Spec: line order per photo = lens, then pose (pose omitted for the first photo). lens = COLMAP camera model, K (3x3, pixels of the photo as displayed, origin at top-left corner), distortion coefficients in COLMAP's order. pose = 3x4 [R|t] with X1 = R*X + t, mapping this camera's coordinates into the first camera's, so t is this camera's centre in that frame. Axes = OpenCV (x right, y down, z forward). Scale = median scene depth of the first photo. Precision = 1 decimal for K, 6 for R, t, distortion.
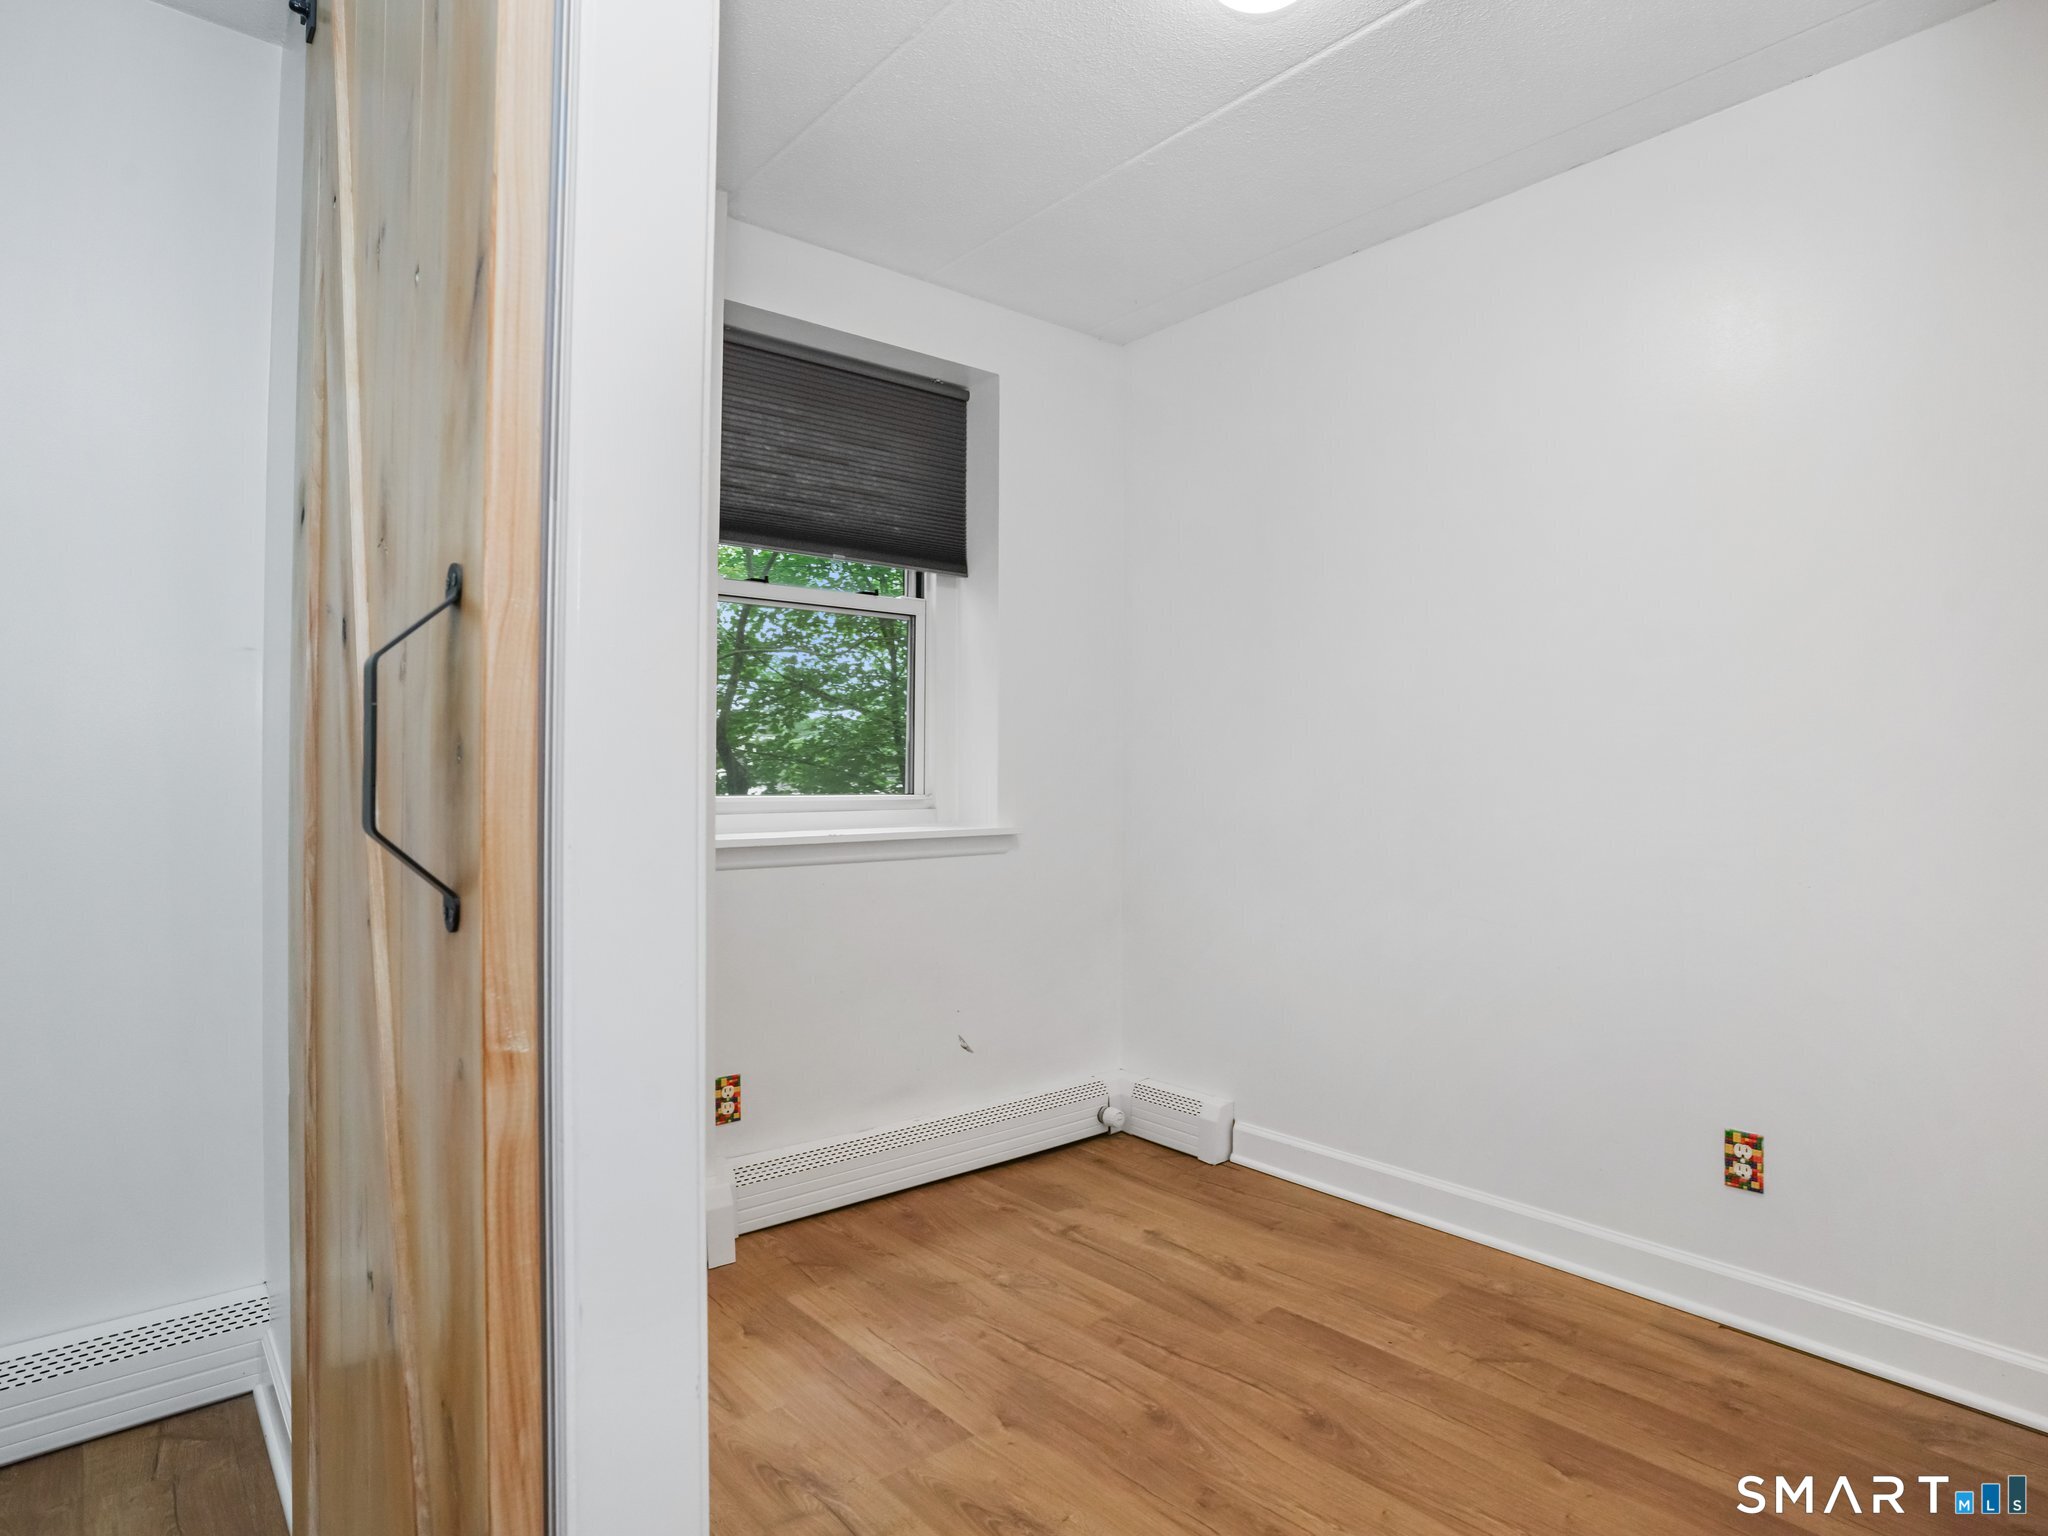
lens RADIAL K [[1135.0, 0, 1024.2], [0, 1135.0, 755.9], [0, 0, 1]] dist [-0.042715, 0.011286]
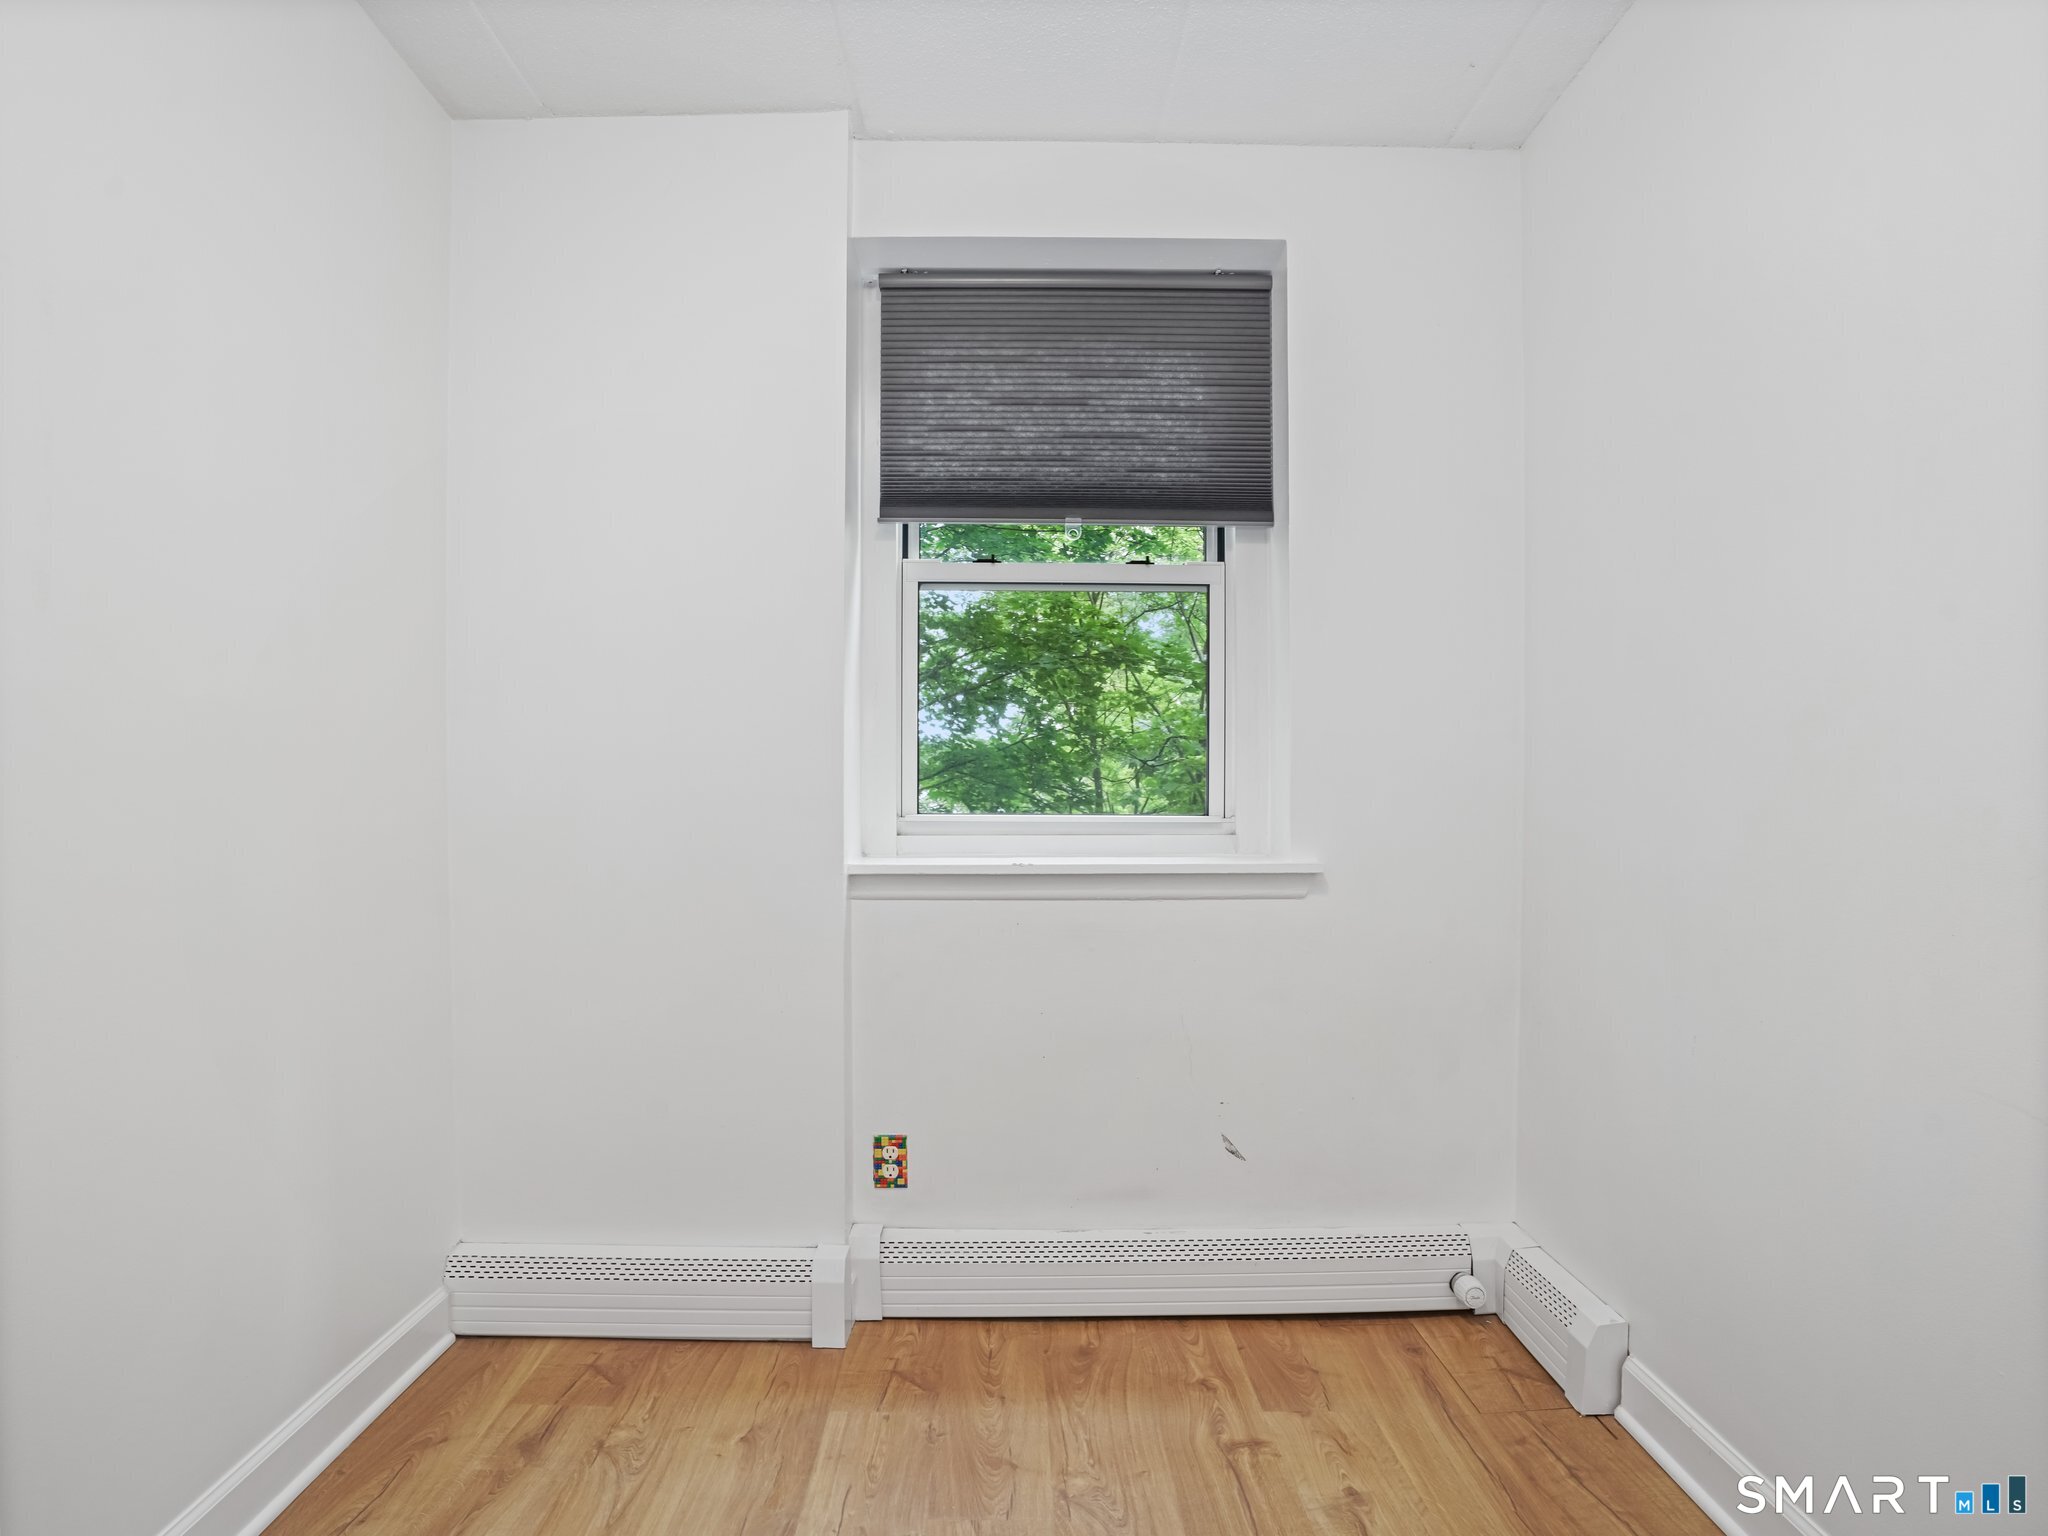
lens RADIAL K [[1174.4, 0, 1012.4], [0, 1174.4, 783.3], [0, 0, 1]] dist [-0.041405, 0.010326]
pose [[0.780087, 0.010761, -0.625579, 0.336304], [0.006431, 0.999661, 0.025216, -0.009509], [0.625638, -0.023694, 0.779753, 0.320858]]
